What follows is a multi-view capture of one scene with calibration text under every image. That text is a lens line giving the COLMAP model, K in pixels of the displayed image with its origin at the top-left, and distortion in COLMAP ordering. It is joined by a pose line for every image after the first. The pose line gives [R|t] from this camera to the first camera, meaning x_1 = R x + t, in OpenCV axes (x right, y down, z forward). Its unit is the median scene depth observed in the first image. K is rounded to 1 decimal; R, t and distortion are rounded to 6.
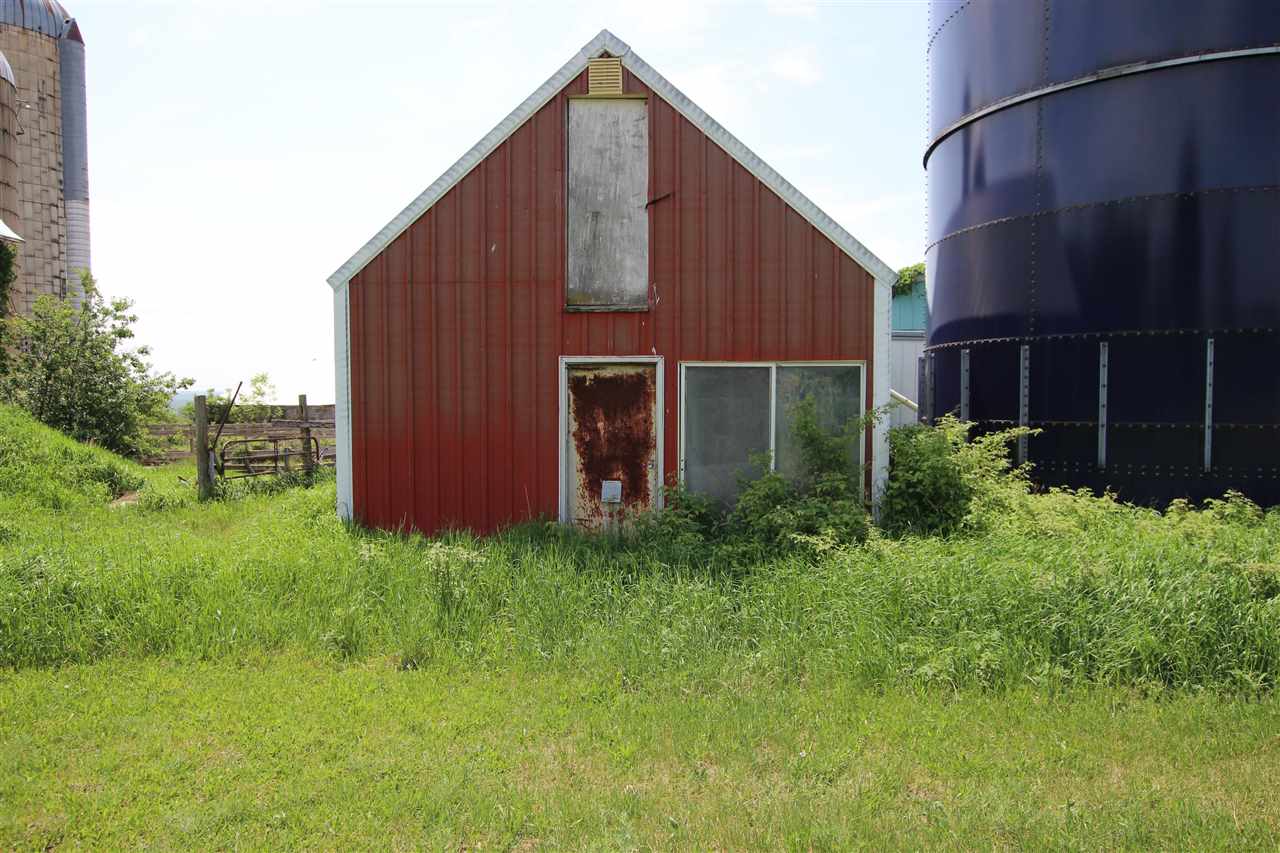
lens RADIAL K [[851.6, 0, 642.2], [0, 851.6, 434.3], [0, 0, 1]] dist [-0.012085, 0.008577]
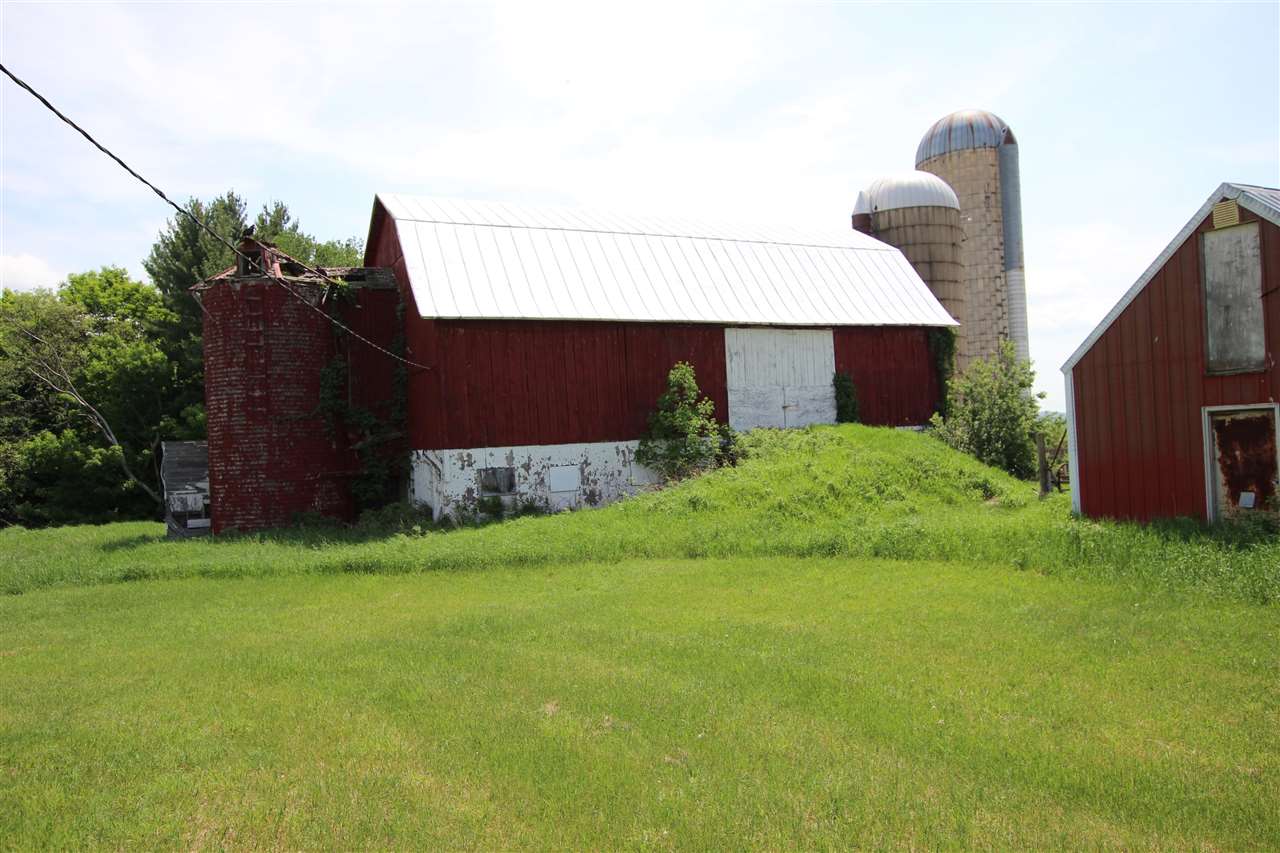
lens RADIAL K [[851.6, 0, 640.0], [0, 851.6, 430.0], [0, 0, 1]] dist [-0.012085, 0.008577]
pose [[0.507465, -0.036963, -0.860879, 0.668878], [0.012135, 0.999287, -0.035753, -0.010804], [0.861587, 0.007697, 0.507552, -0.586190]]
